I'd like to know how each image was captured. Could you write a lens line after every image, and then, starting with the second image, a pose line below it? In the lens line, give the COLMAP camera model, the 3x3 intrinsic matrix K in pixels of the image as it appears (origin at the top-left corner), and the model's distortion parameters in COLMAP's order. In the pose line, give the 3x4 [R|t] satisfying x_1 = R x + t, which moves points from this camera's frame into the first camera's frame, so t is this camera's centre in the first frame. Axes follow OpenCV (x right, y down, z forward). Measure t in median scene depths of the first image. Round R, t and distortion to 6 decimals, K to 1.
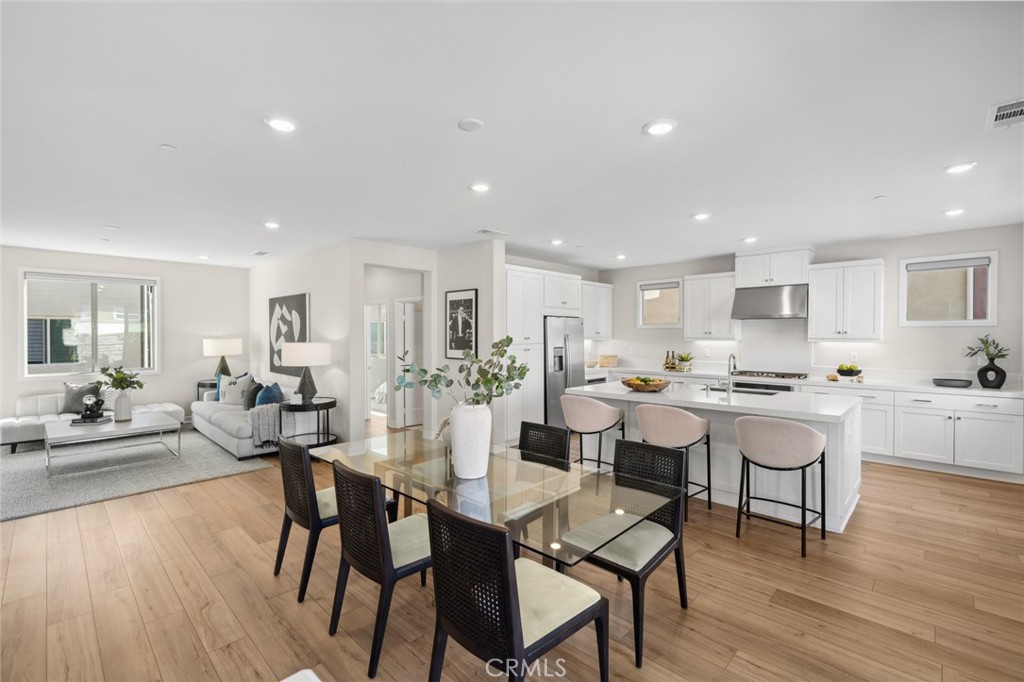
lens RADIAL K [[450.6, 0, 504.1], [0, 450.6, 340.4], [0, 0, 1]] dist [0.000250, -0.000481]
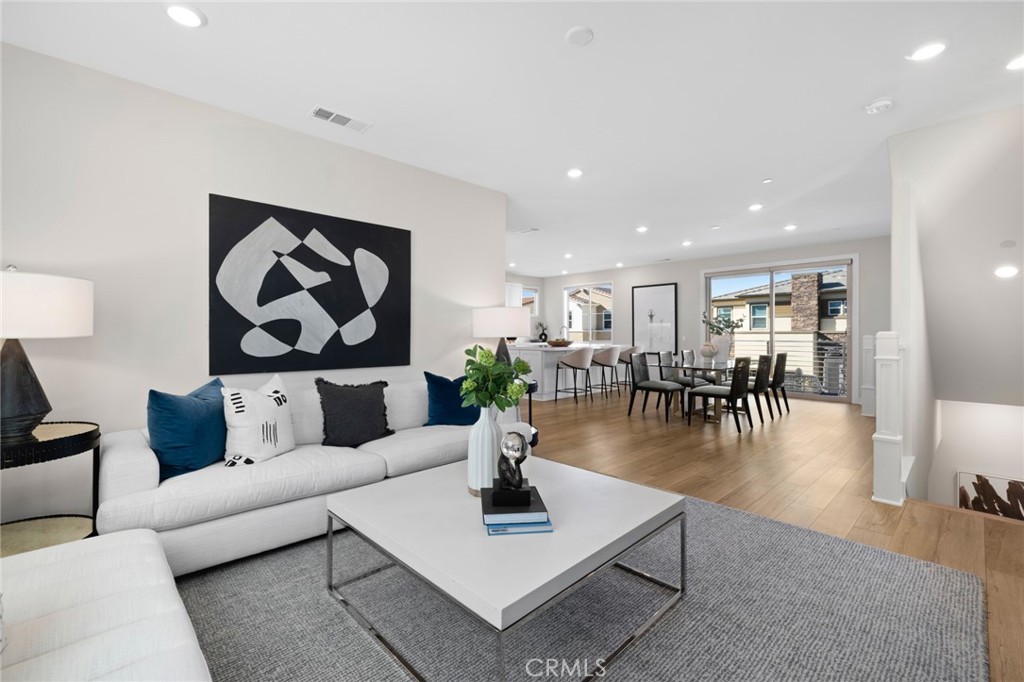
lens RADIAL K [[423.7, 0, 509.7], [0, 423.7, 341.1], [0, 0, 1]] dist [-0.002527, 0.000004]
pose [[0.061624, -0.023939, 0.997812, -0.546383], [0.011873, 0.999659, 0.023250, 0.020828], [-0.998029, 0.010414, 0.061888, 0.438699]]
